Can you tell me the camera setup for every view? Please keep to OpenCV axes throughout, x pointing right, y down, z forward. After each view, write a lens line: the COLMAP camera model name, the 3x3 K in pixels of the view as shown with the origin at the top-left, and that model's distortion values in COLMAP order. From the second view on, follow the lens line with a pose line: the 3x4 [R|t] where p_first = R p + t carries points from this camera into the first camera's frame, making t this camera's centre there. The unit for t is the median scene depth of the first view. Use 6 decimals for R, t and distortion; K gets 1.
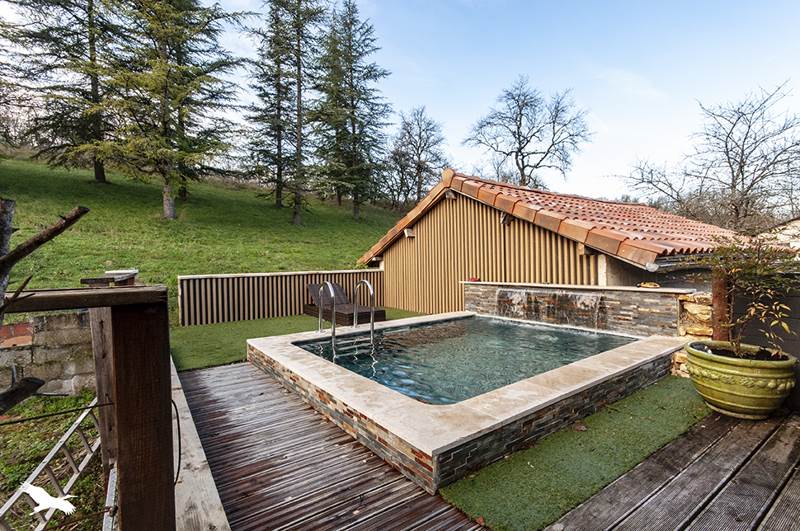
lens RADIAL K [[371.8, 0, 400.0], [0, 371.8, 265.5], [0, 0, 1]] dist [0.004616, 0.000589]
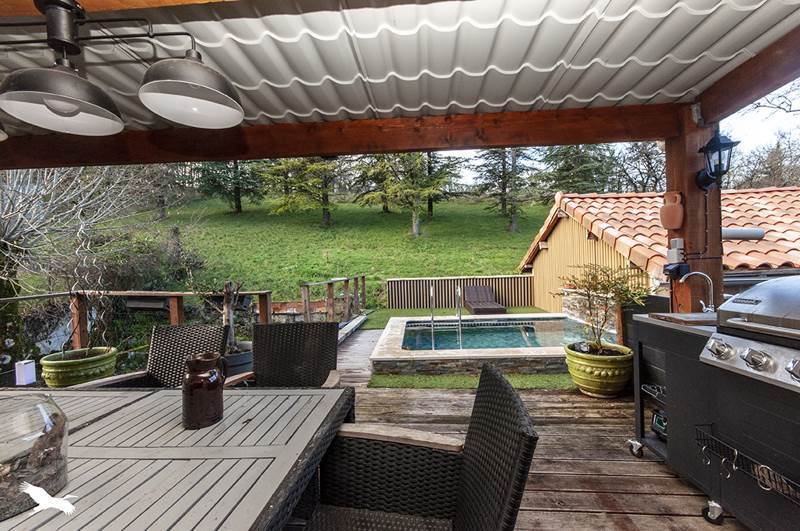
lens RADIAL K [[351.6, 0, 400.0], [0, 351.6, 265.5], [0, 0, 1]] dist [-0.000218, 0.000070]
pose [[0.771645, -0.005353, -0.636032, 0.334786], [0.009101, 0.999955, 0.002626, -0.026118], [0.635989, -0.007815, 0.771659, -0.134974]]
